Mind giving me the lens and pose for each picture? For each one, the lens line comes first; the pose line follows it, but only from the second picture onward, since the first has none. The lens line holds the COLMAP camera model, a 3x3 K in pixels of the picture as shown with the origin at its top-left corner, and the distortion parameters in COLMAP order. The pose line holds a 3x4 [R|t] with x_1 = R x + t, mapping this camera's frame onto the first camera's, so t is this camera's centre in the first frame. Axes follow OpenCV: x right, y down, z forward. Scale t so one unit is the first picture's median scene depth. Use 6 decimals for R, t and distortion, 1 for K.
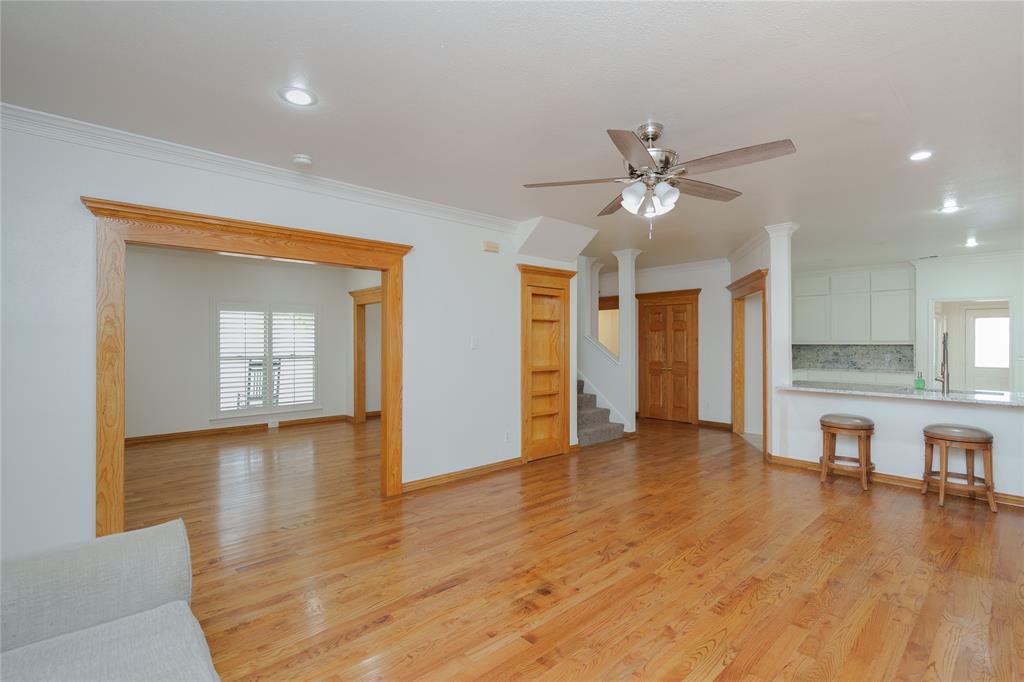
lens RADIAL K [[466.1, 0, 531.8], [0, 466.1, 338.1], [0, 0, 1]] dist [0.002373, -0.000427]
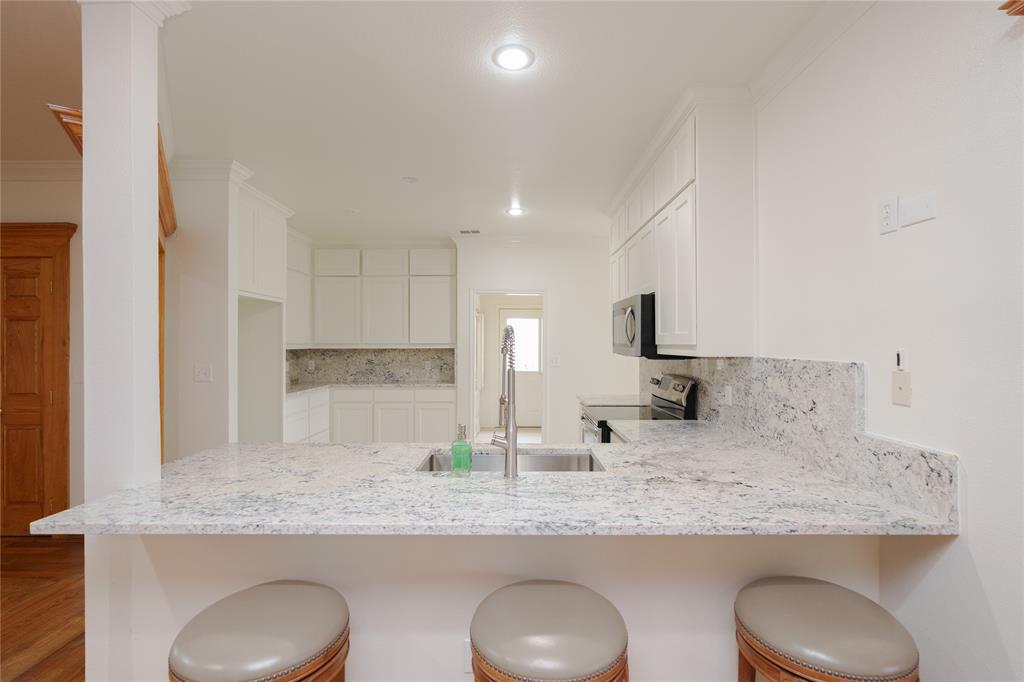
lens RADIAL K [[466.1, 0, 509.2], [0, 466.1, 343.0], [0, 0, 1]] dist [0.002373, -0.000427]
pose [[0.694964, 0.000167, 0.719044, 0.307586], [-0.004965, 0.999977, 0.004567, 0.000542], [-0.719027, -0.006745, 0.694950, 0.376387]]
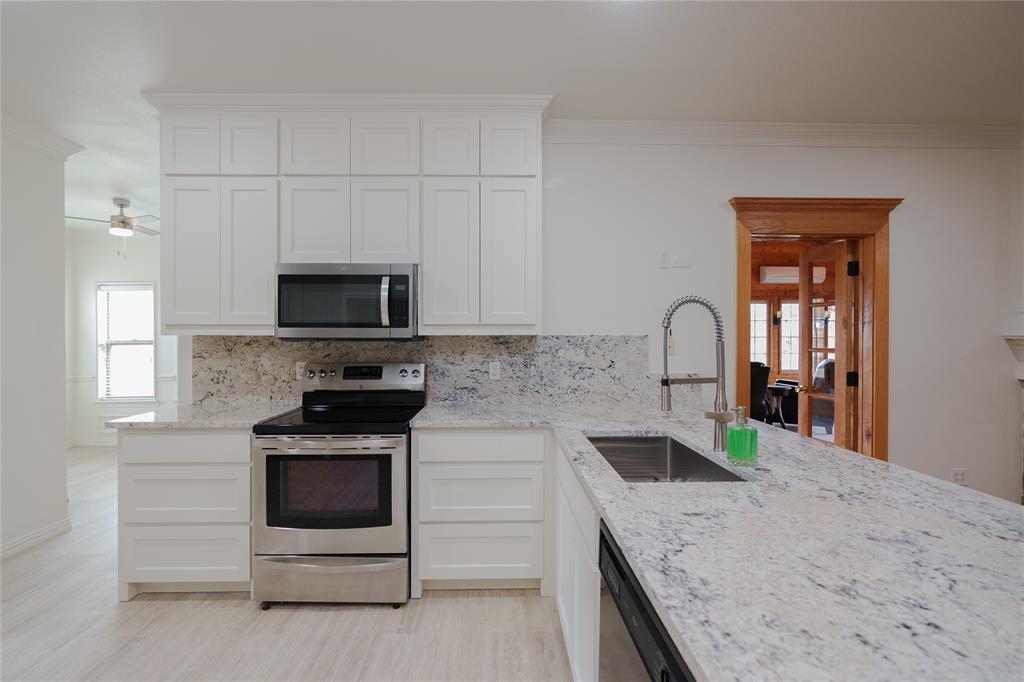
lens RADIAL K [[466.1, 0, 512.9], [0, 466.1, 338.9], [0, 0, 1]] dist [0.002373, -0.000427]
pose [[-0.754180, -0.001492, 0.656666, 0.602947], [-0.004734, 0.999984, -0.003165, 0.044739], [-0.656651, -0.005496, -0.754175, 1.626501]]
